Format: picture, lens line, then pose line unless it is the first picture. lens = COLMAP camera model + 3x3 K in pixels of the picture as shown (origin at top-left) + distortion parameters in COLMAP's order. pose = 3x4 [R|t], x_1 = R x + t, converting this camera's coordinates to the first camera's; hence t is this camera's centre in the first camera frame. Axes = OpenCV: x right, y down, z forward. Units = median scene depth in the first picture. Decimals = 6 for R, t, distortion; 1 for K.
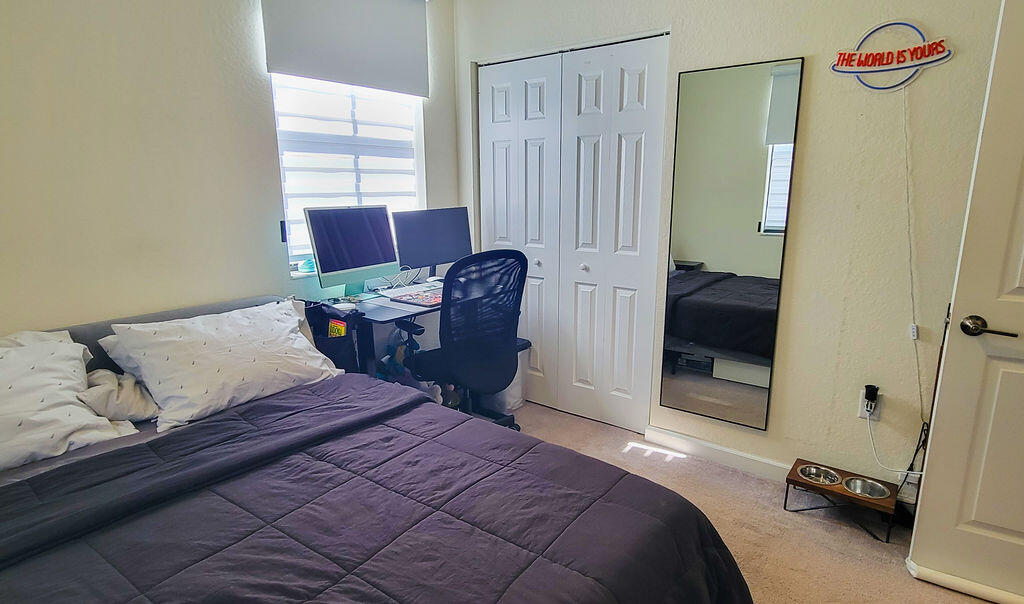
lens RADIAL K [[552.1, 0, 527.4], [0, 552.1, 307.5], [0, 0, 1]] dist [-0.003151, 0.003640]
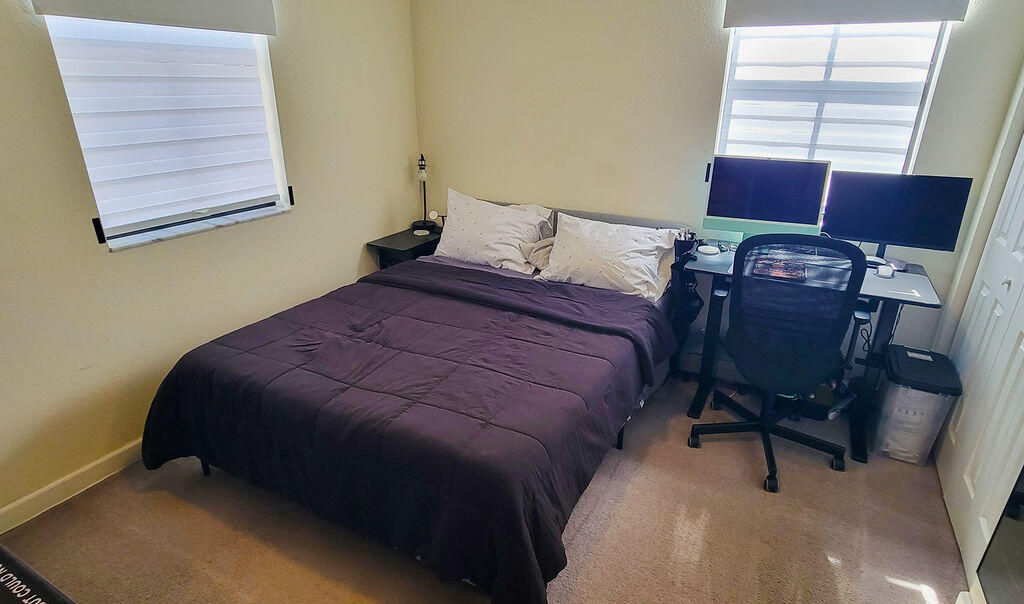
lens RADIAL K [[552.1, 0, 527.4], [0, 552.1, 307.5], [0, 0, 1]] dist [-0.003151, 0.003640]
pose [[0.175905, 0.370256, -0.912123, 0.675226], [-0.229491, 0.916464, 0.327761, -0.181140], [0.957283, 0.151669, 0.246181, 0.425877]]
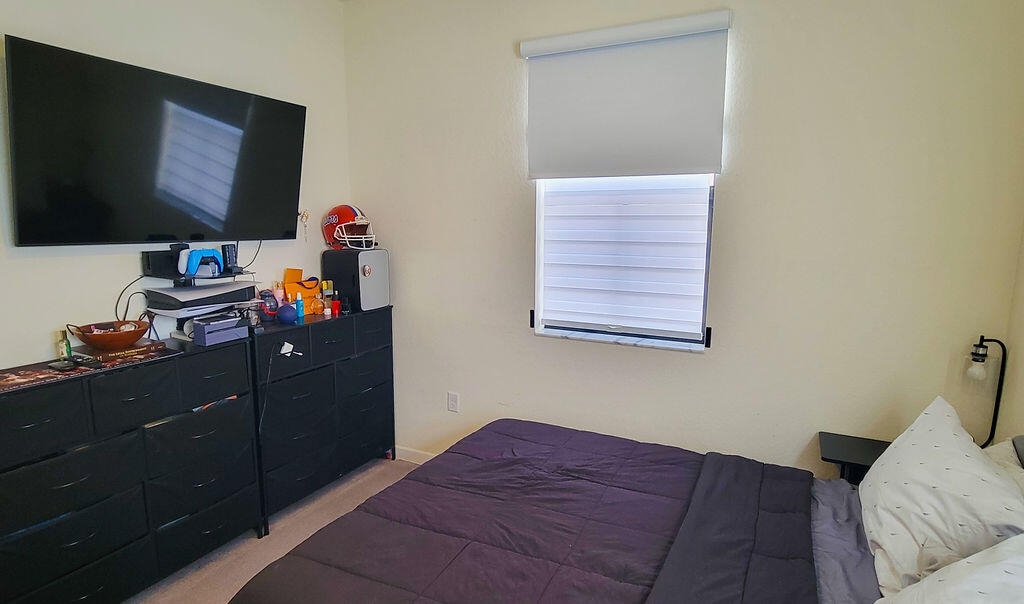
lens RADIAL K [[552.1, 0, 527.4], [0, 552.1, 307.5], [0, 0, 1]] dist [-0.003151, 0.003640]
pose [[-0.977111, 0.023497, -0.211430, -0.018403], [-0.056979, 0.928658, 0.366534, -0.323957], [0.204959, 0.370191, -0.906063, 1.077503]]
